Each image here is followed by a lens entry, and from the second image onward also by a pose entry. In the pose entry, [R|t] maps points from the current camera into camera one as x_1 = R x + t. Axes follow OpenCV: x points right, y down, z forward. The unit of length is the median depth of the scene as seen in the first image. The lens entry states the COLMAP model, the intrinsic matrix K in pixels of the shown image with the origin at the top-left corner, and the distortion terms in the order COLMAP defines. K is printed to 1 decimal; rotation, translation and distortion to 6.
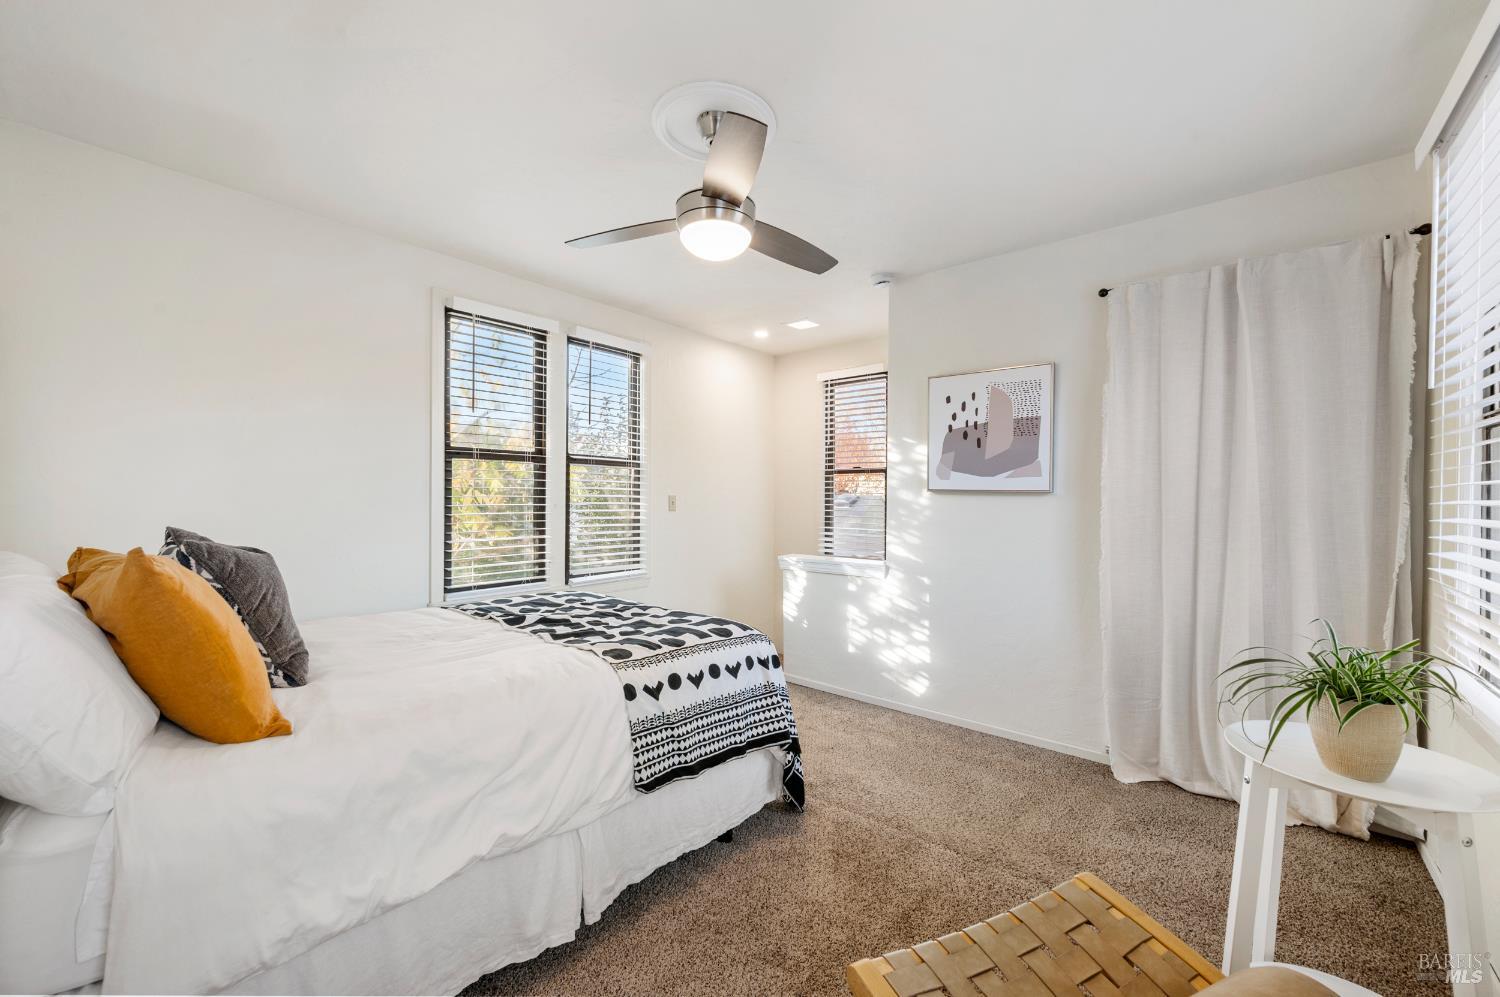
lens RADIAL K [[601.1, 0, 743.7], [0, 601.1, 505.7], [0, 0, 1]] dist [0.000102, 0.000722]
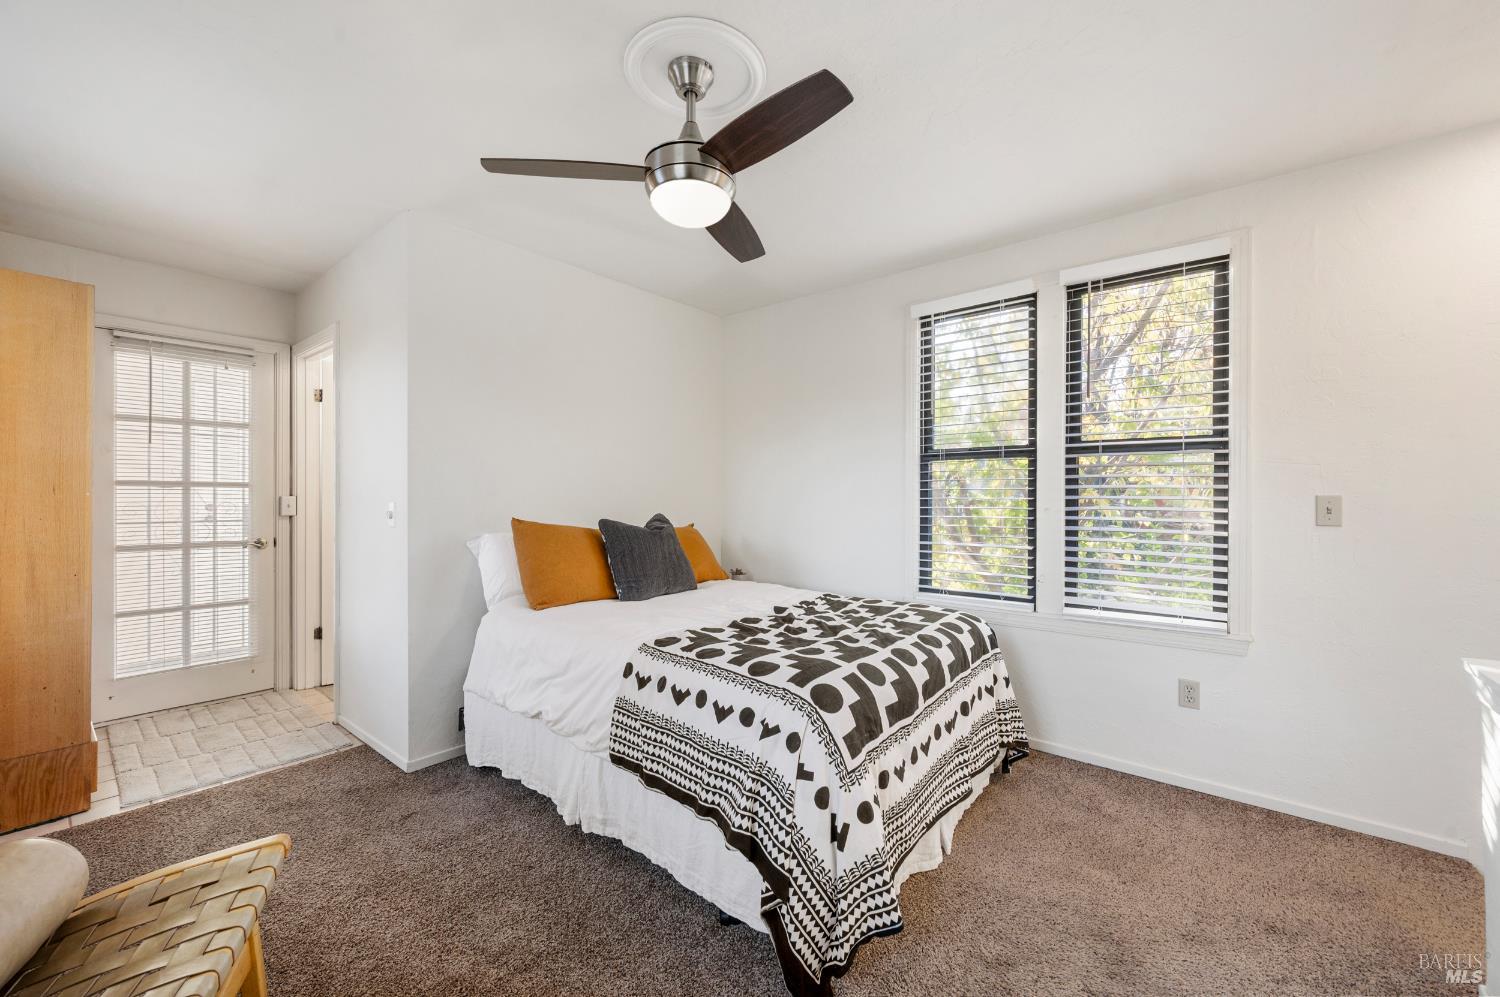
lens RADIAL K [[601.1, 0, 737.4], [0, 601.1, 489.2], [0, 0, 1]] dist [0.000102, 0.000722]
pose [[-0.011161, -0.015797, -0.999813, 0.477376], [-0.014857, 0.999767, -0.015631, -0.009075], [0.999827, 0.014680, -0.011393, 0.612313]]
